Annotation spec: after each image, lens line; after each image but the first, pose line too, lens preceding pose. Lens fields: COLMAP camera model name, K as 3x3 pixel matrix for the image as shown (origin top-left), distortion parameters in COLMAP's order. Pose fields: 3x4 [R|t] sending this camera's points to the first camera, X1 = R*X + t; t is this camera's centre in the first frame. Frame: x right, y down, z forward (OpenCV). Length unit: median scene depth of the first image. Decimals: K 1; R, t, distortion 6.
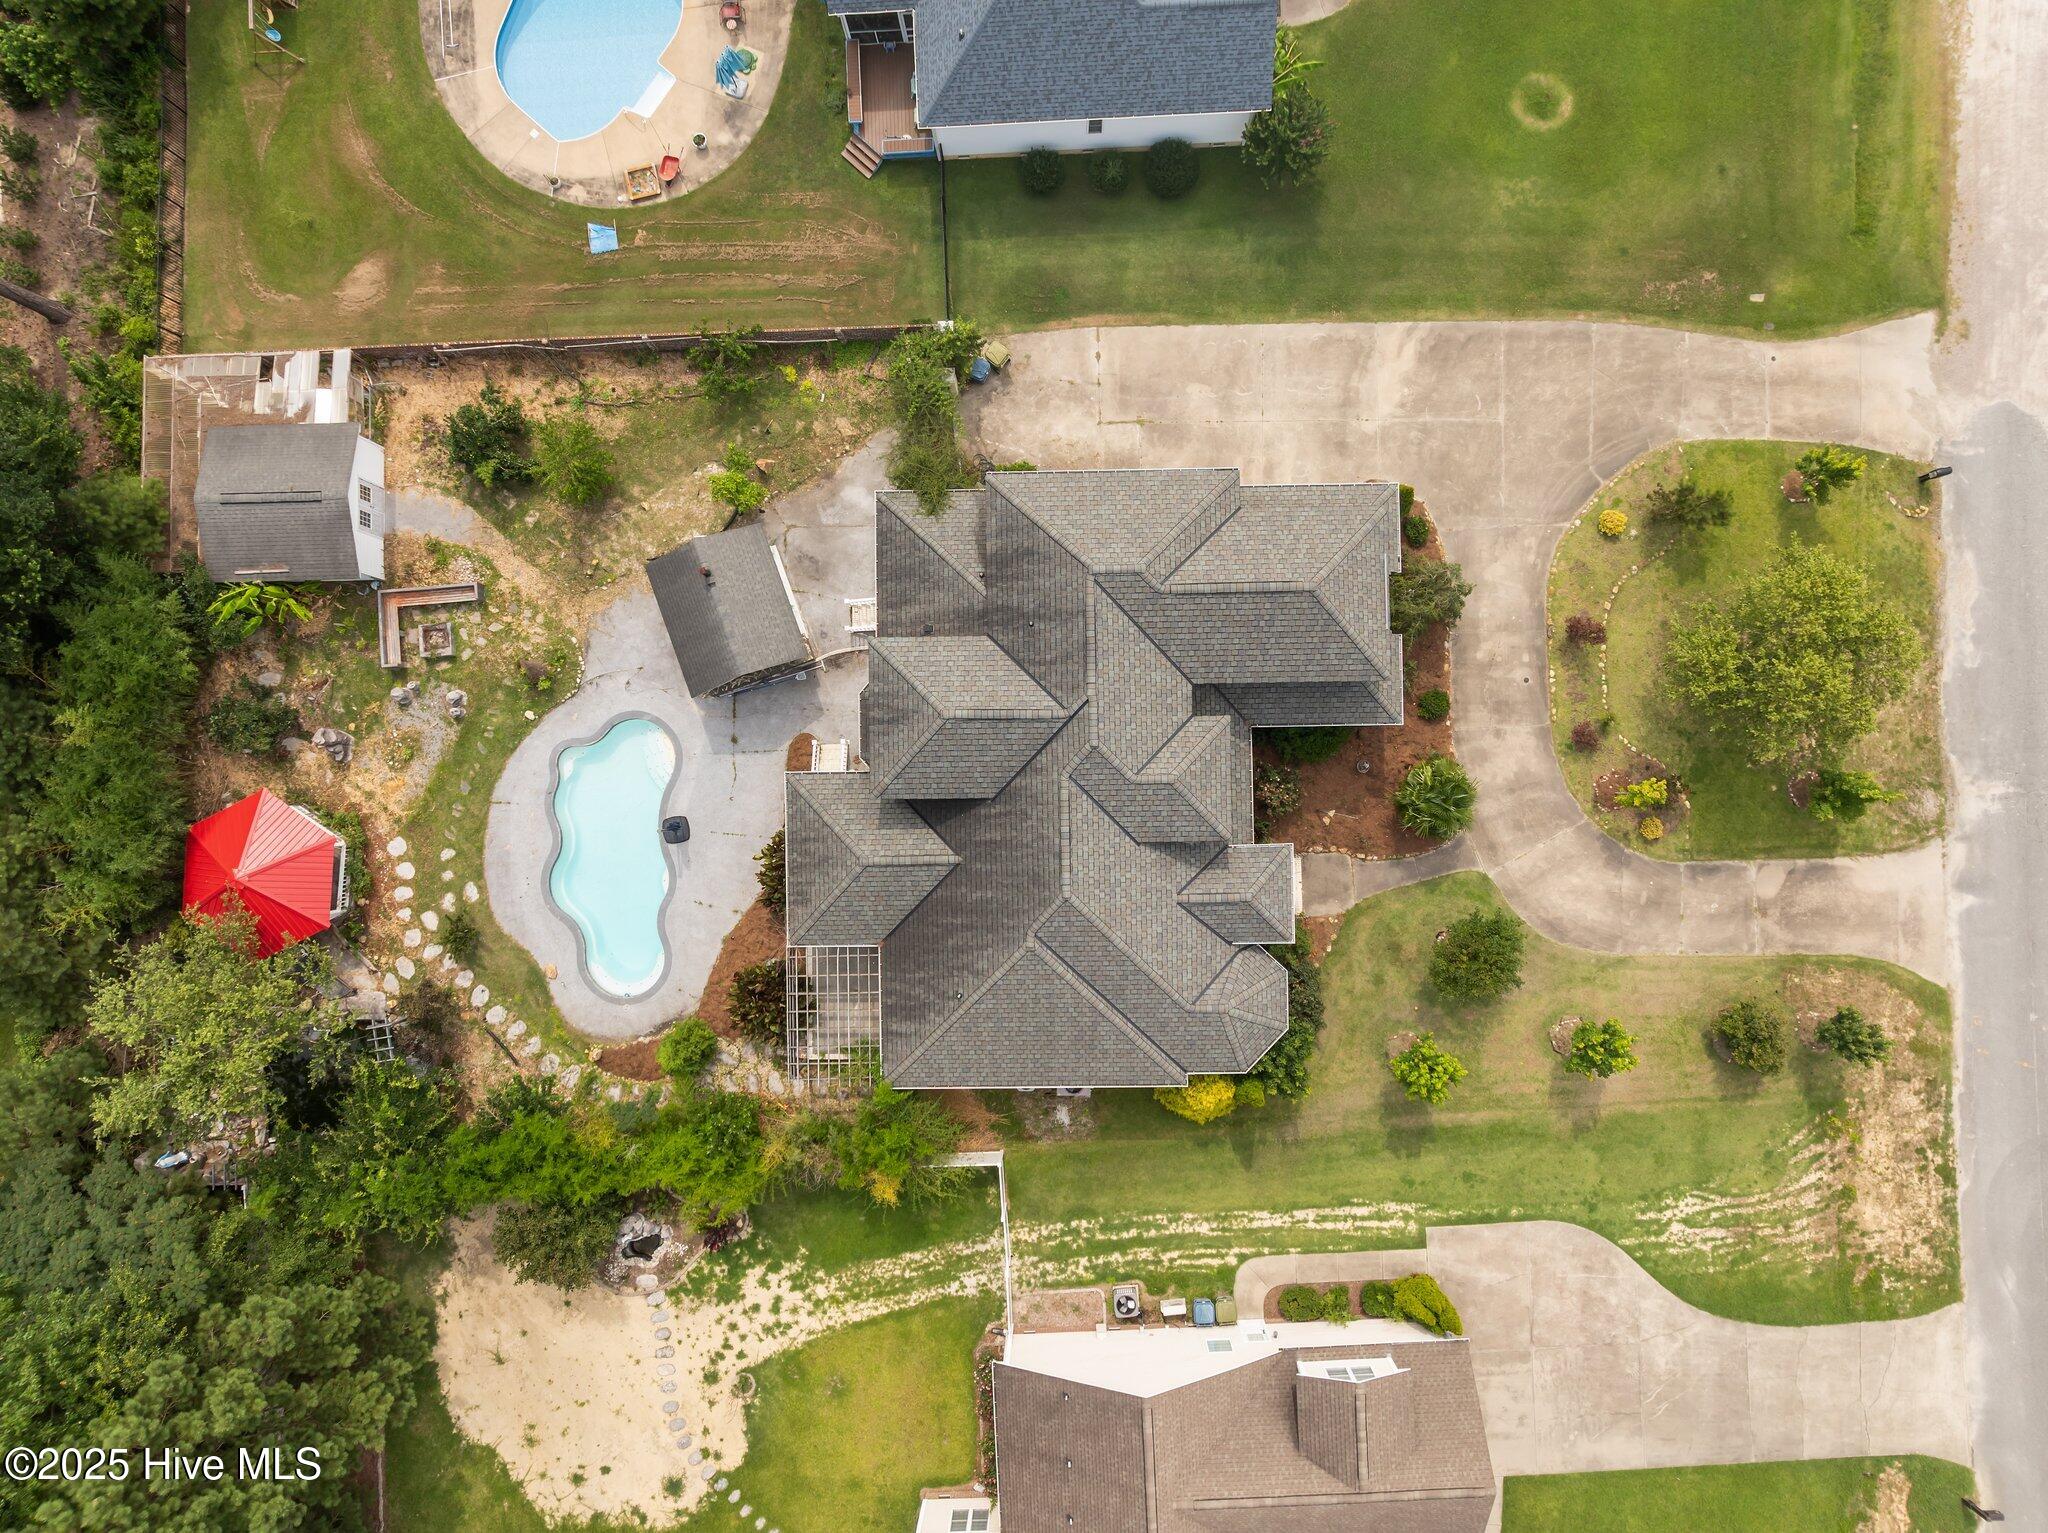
lens RADIAL K [[1431.1, 0, 1024.0], [0, 1431.1, 766.5], [0, 0, 1]] dist [-0.024674, 0.002033]
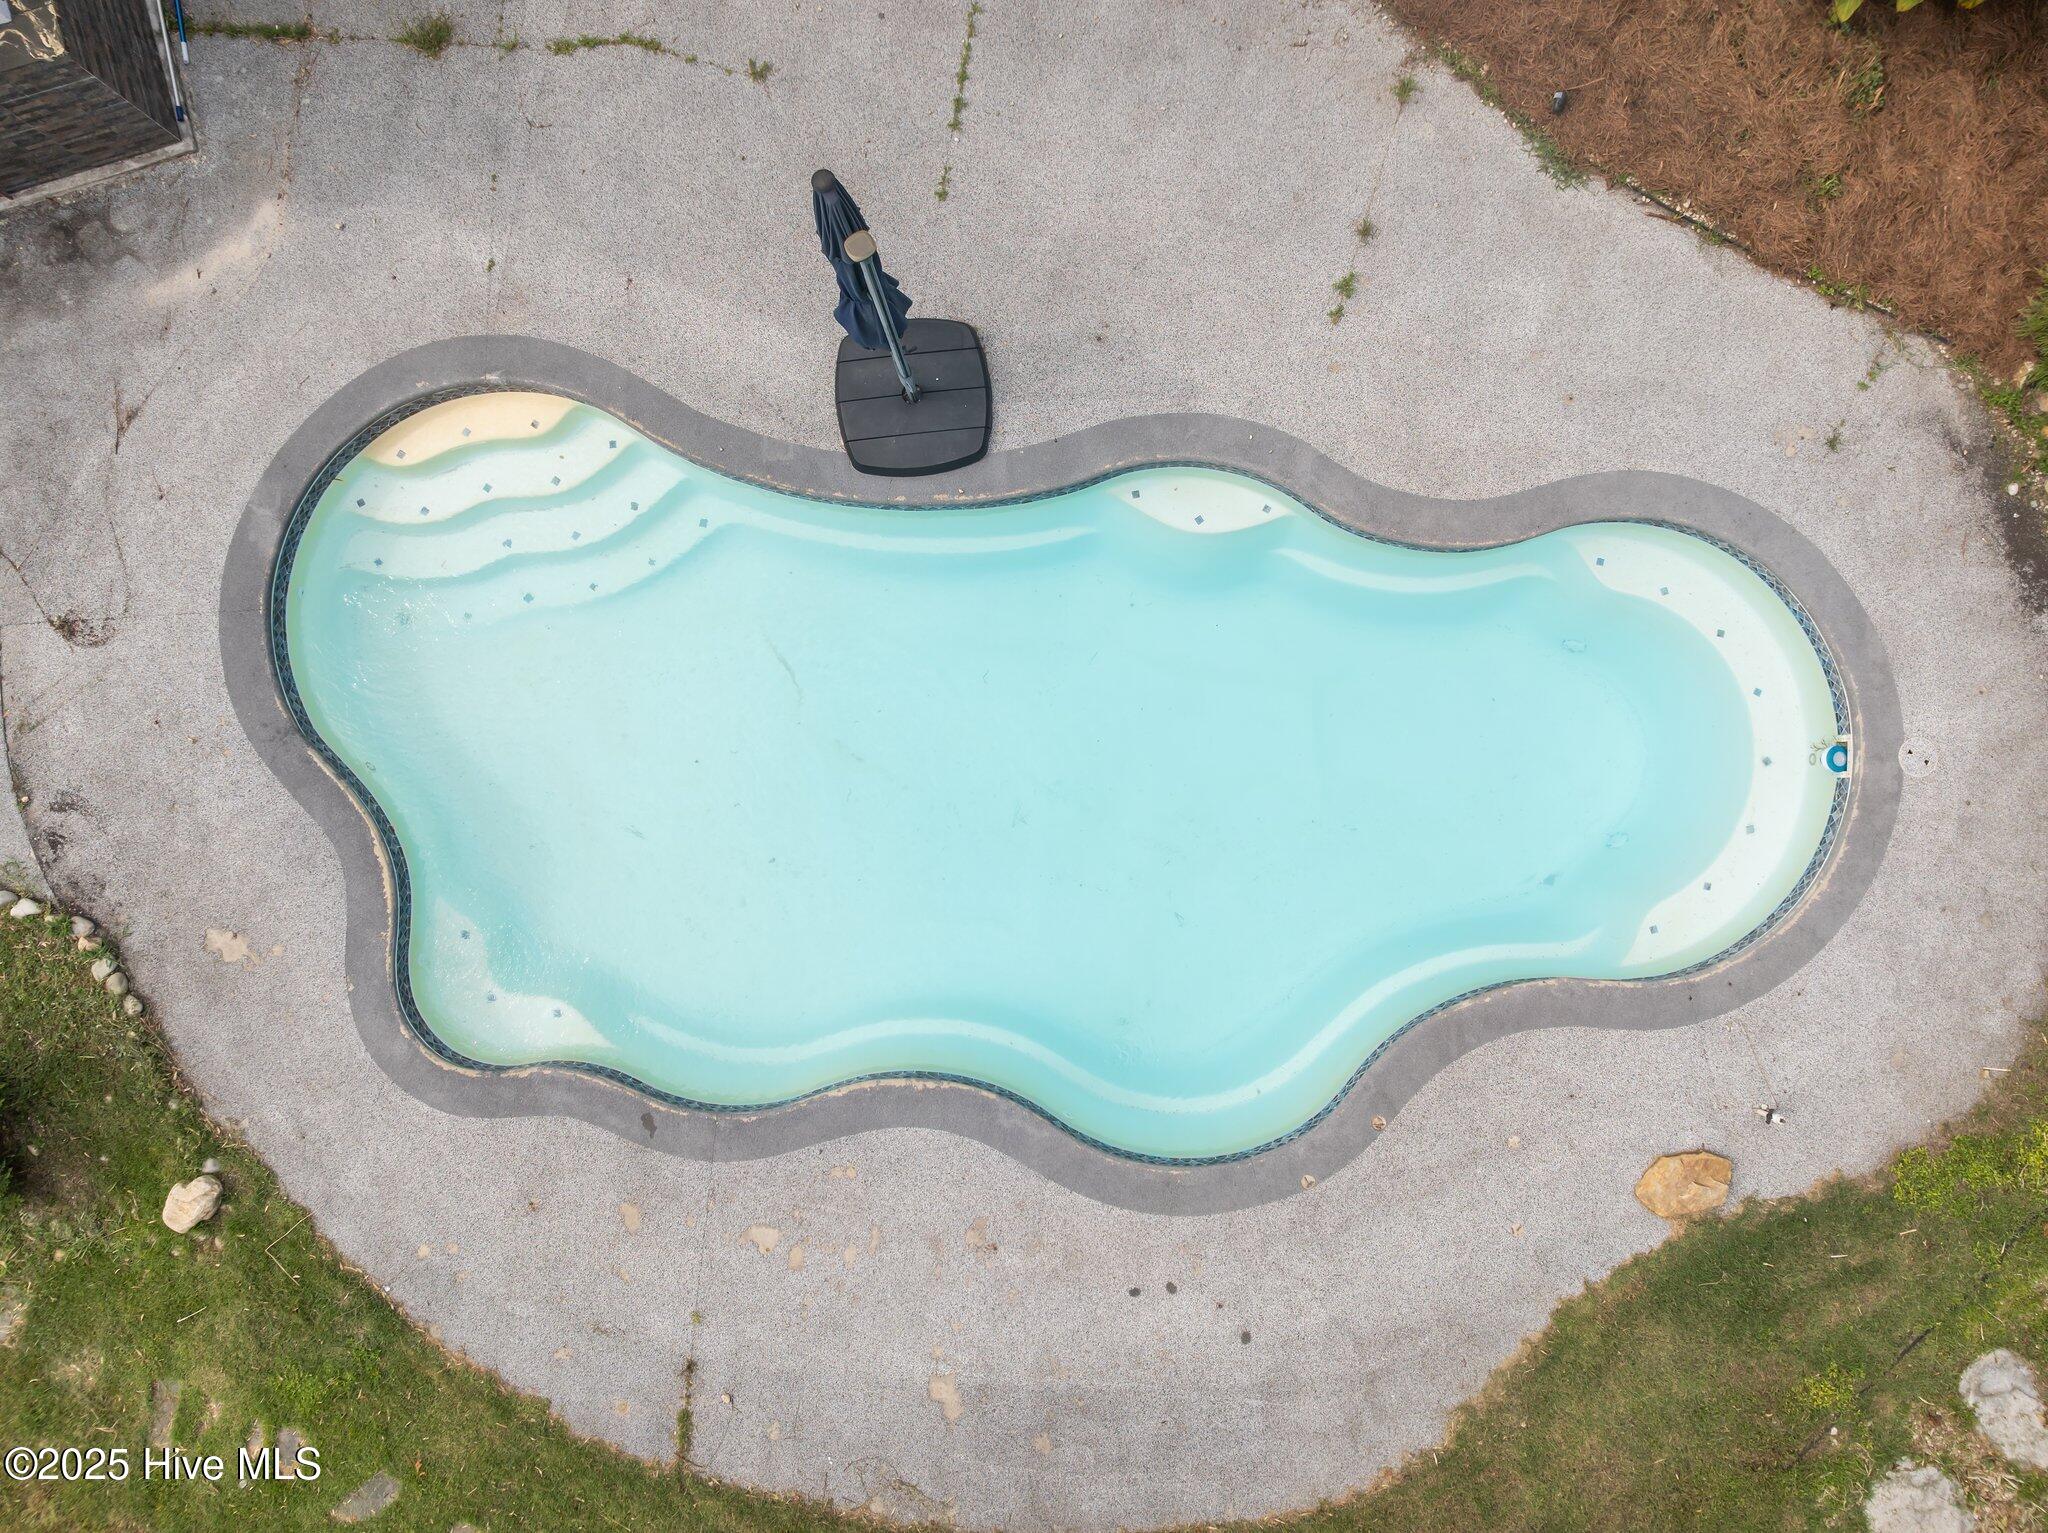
lens RADIAL K [[1428.3, 0, 1024.0], [0, 1428.3, 766.5], [0, 0, 1]] dist [-0.055139, -0.000488]
pose [[0.072128, -0.997263, 0.016225, -0.289336], [0.997358, 0.072256, 0.007431, 0.059080], [-0.008583, 0.015647, 0.999841, 0.830426]]
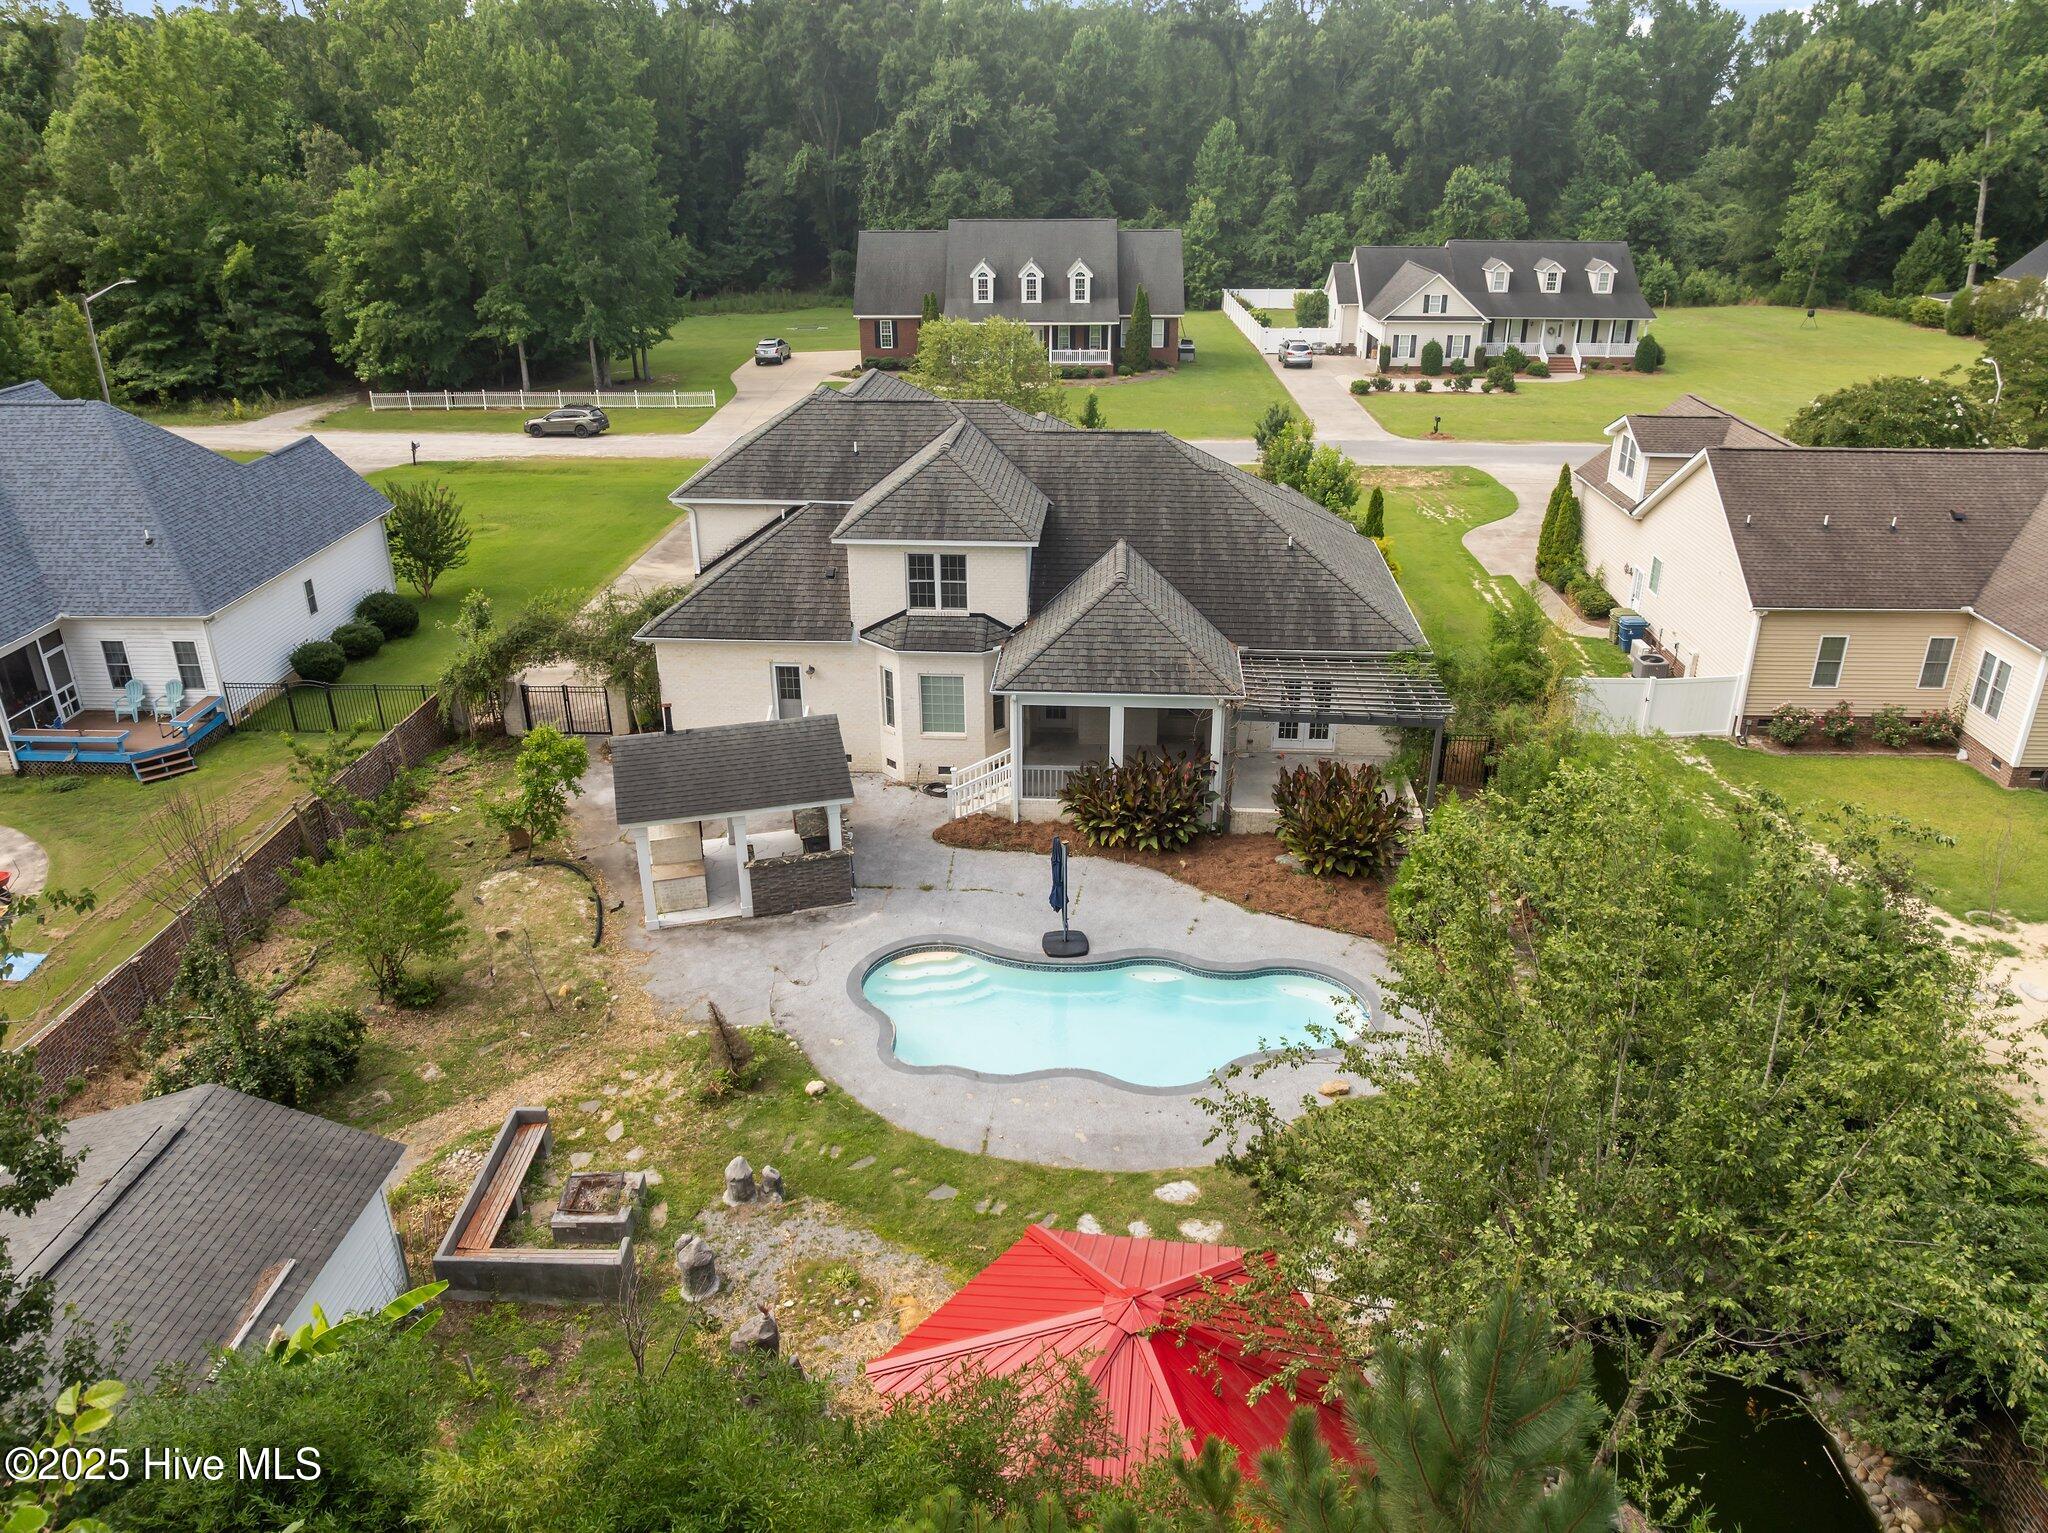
lens RADIAL K [[1416.8, 0, 1024.0], [0, 1416.8, 766.5], [0, 0, 1]] dist [-0.049627, -0.000234]
pose [[0.087943, -0.413972, 0.906031, -0.733743], [0.996092, 0.043964, -0.076597, 0.068146], [-0.008123, 0.909227, 0.416221, 0.696325]]
